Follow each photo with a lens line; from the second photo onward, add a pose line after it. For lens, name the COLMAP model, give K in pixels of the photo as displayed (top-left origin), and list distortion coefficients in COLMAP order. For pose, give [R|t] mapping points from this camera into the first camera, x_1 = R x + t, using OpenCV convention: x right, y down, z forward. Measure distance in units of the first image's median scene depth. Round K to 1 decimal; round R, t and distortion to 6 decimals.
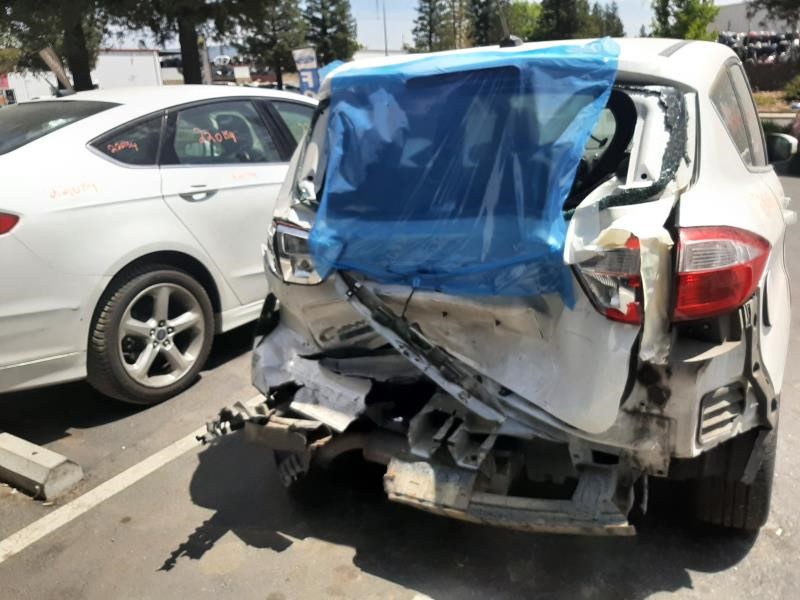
lens RADIAL K [[725.8, 0, 397.4], [0, 725.8, 301.1], [0, 0, 1]] dist [0.087528, -0.203623]
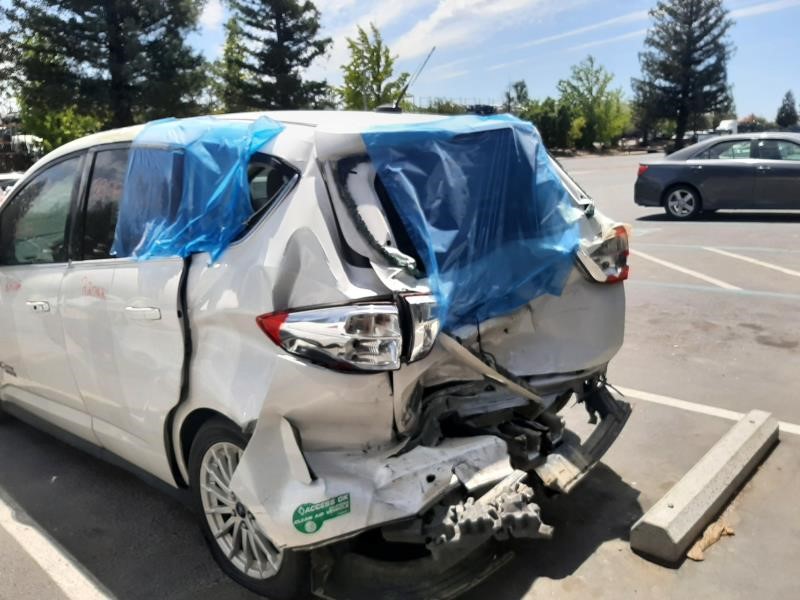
lens RADIAL K [[725.8, 0, 397.4], [0, 725.8, 301.1], [0, 0, 1]] dist [0.087528, -0.203623]
pose [[0.135813, -0.170522, 0.975949, -1.073892], [0.319364, 0.940029, 0.119803, -0.222737], [-0.937849, 0.295412, 0.182126, 0.928410]]
